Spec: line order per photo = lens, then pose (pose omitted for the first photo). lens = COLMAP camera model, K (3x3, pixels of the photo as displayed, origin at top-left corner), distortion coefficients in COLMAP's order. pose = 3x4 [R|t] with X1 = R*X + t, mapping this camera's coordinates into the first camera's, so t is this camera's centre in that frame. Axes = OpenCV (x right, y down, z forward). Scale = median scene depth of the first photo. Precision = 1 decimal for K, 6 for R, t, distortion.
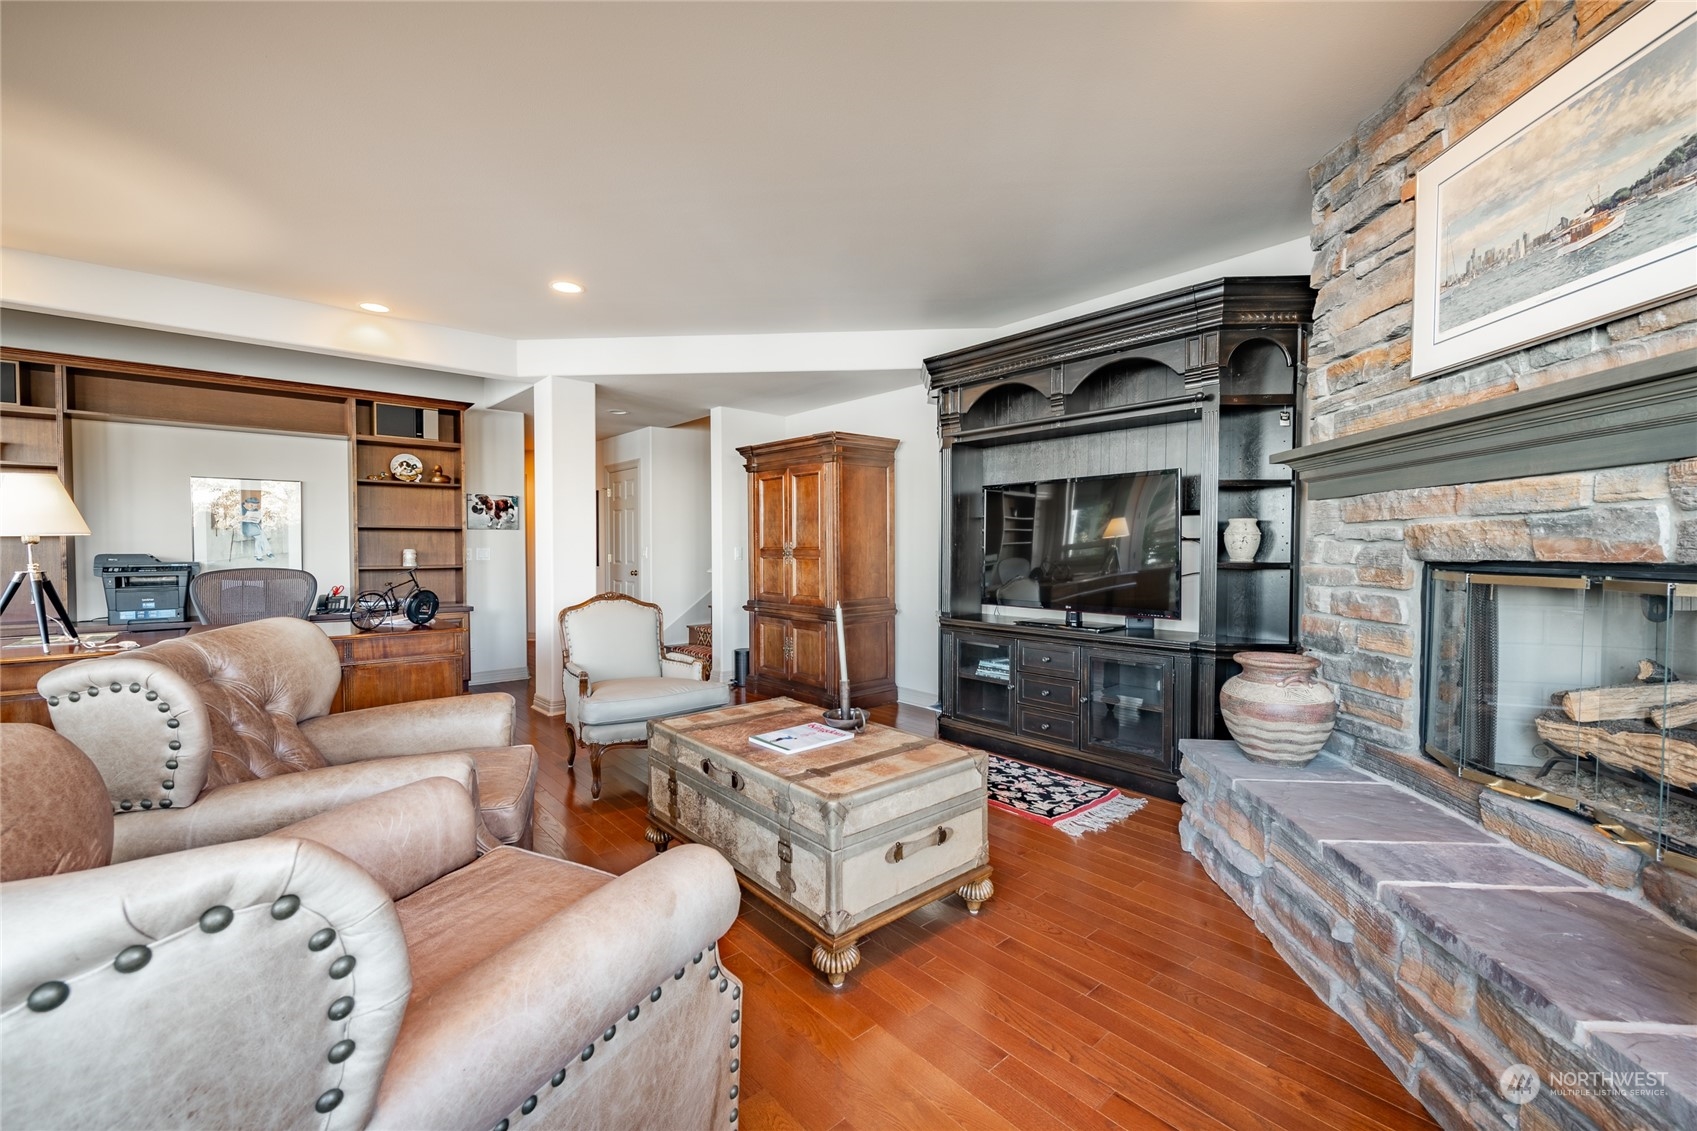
lens RADIAL K [[716.9, 0, 850.6], [0, 716.9, 563.7], [0, 0, 1]] dist [-0.000392, 0.000064]
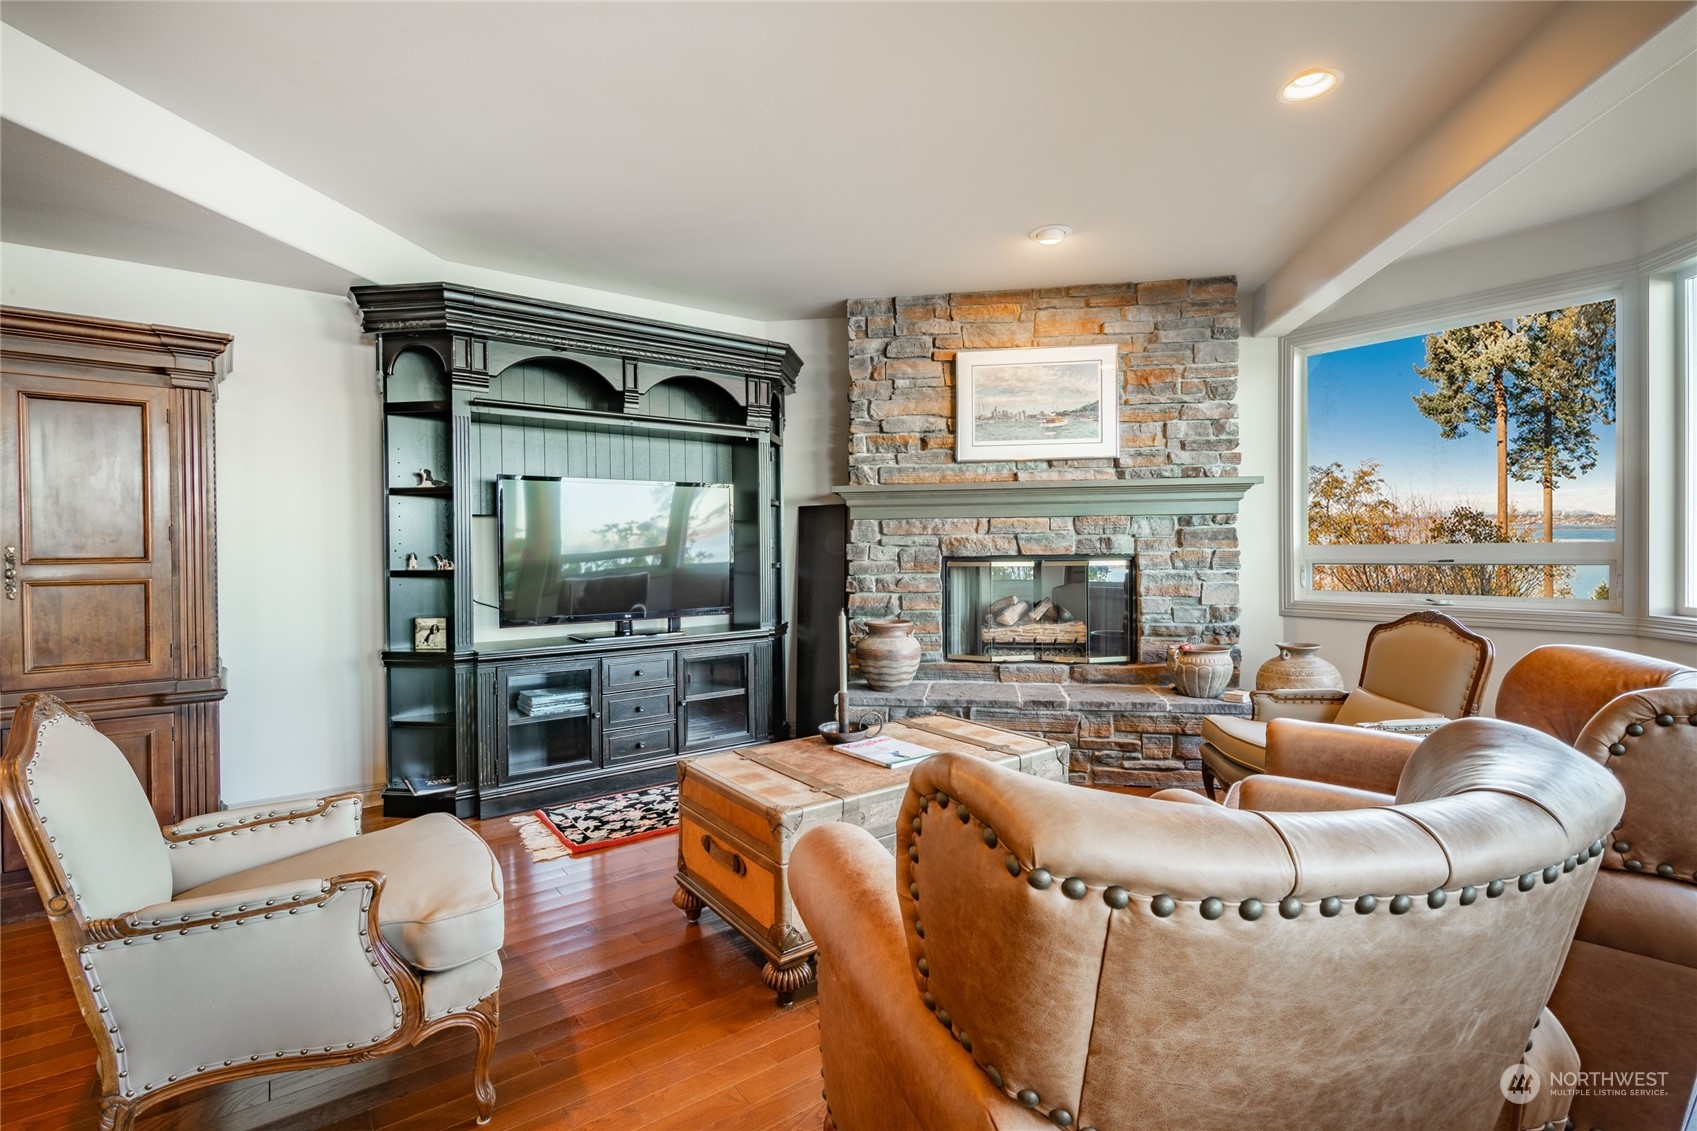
lens RADIAL K [[798.9, 0, 849.9], [0, 798.9, 562.4], [0, 0, 1]] dist [0.003612, -0.000062]
pose [[0.048637, -0.012944, 0.998733, -1.469884], [0.034219, 0.999351, 0.011285, -0.024654], [-0.998230, 0.033627, 0.049049, 1.307655]]
